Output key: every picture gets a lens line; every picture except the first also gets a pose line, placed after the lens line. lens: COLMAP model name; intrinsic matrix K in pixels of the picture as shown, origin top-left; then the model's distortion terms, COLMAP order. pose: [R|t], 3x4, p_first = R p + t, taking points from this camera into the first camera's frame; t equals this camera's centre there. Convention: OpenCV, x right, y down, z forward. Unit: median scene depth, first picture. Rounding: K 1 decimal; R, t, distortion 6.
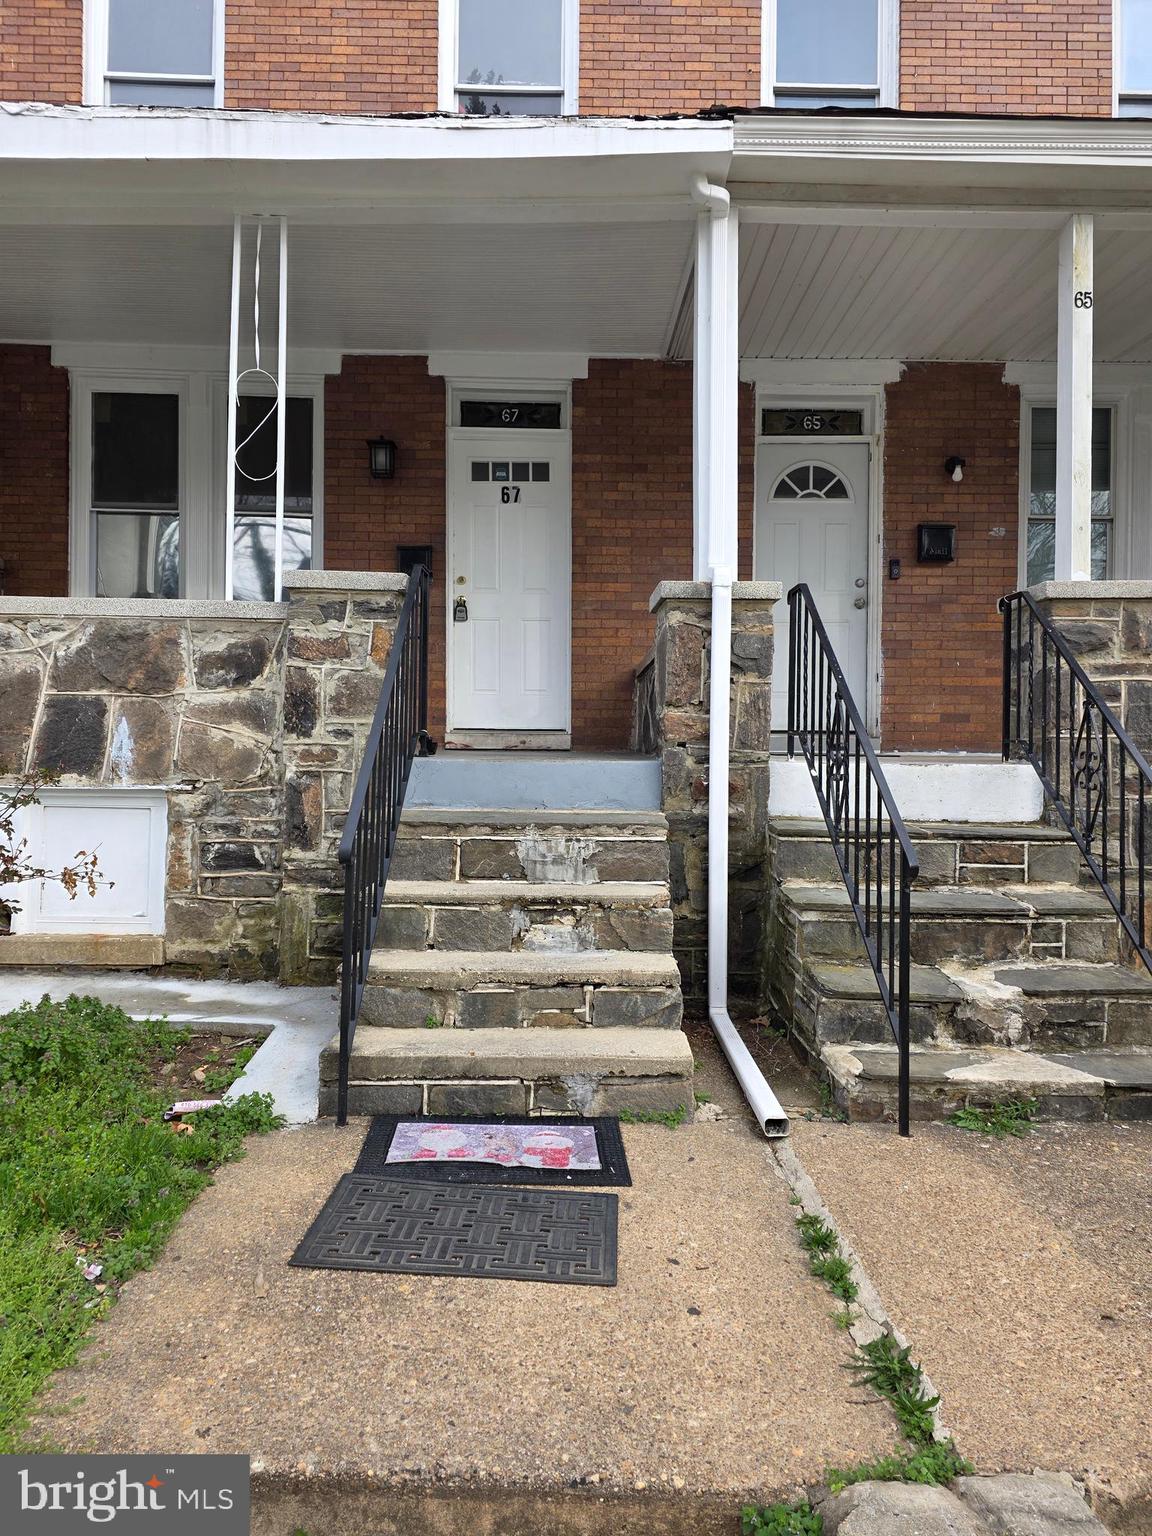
lens RADIAL K [[1012.8, 0, 595.2], [0, 1012.8, 754.2], [0, 0, 1]] dist [0.156172, -0.000123]
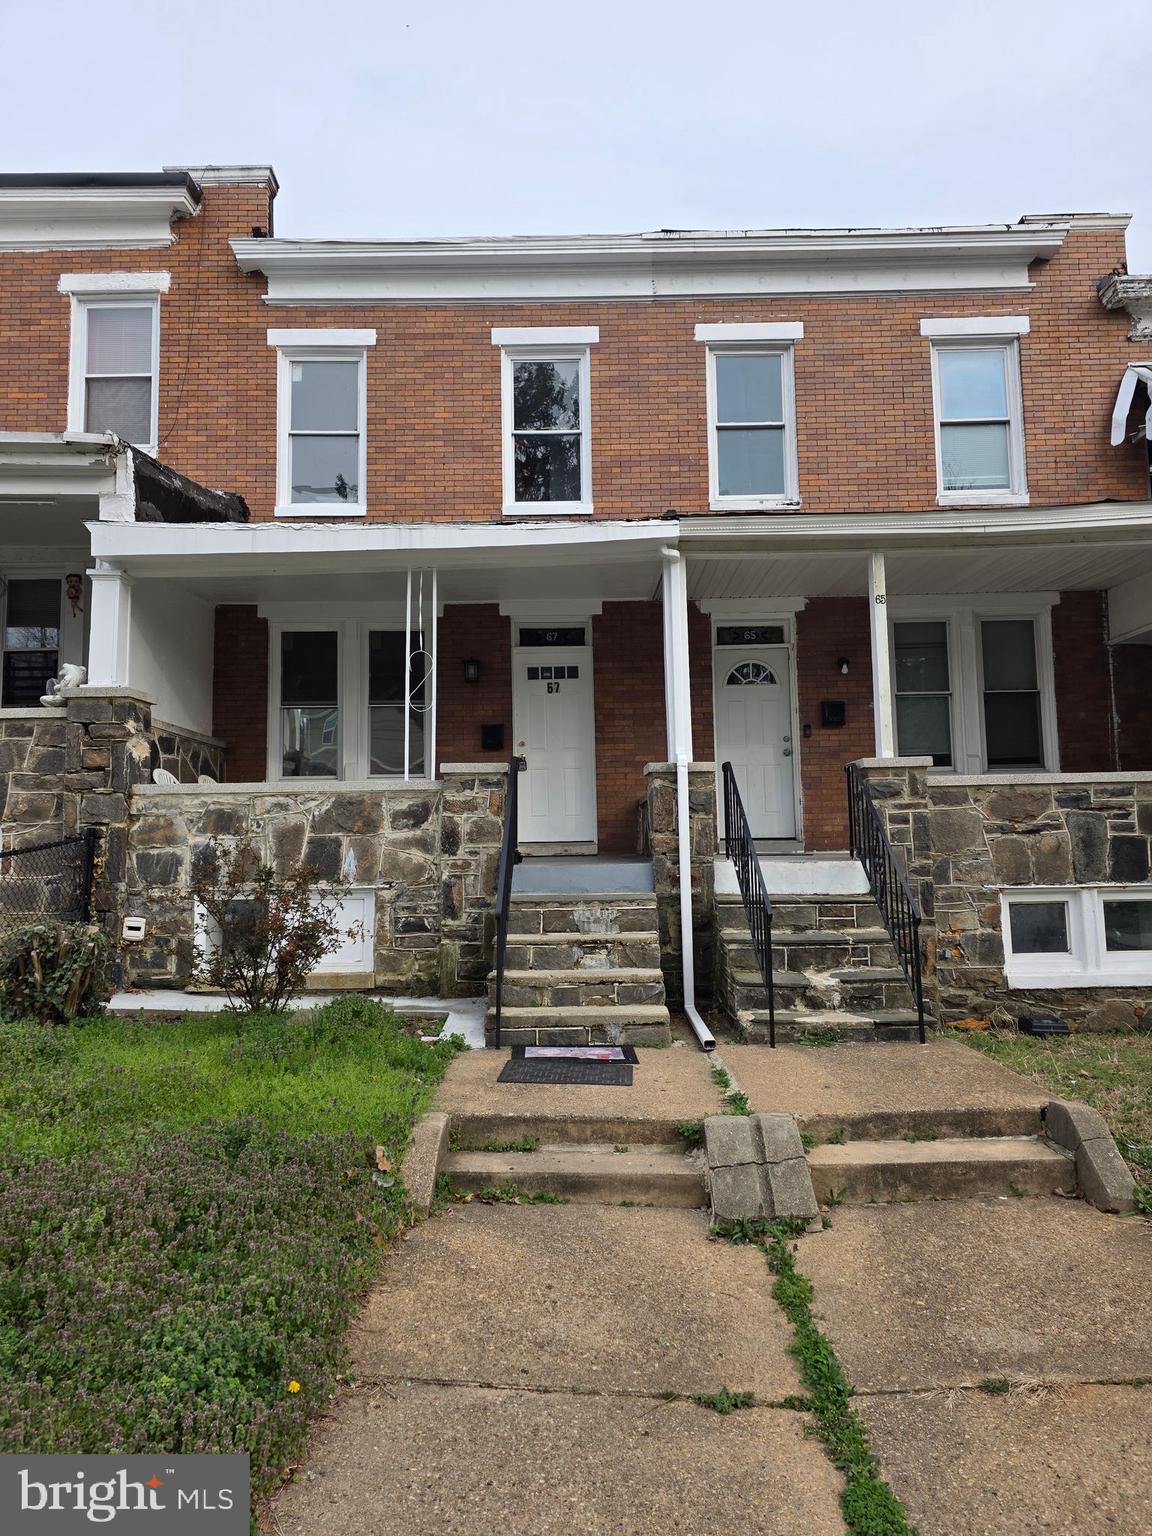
lens RADIAL K [[1012.8, 0, 595.2], [0, 1012.8, 754.2], [0, 0, 1]] dist [0.156172, -0.000123]
pose [[0.999530, -0.028186, -0.012091, -0.008000], [0.026951, 0.995356, -0.092410, -0.021878], [0.014640, 0.092041, 0.995648, -0.763272]]
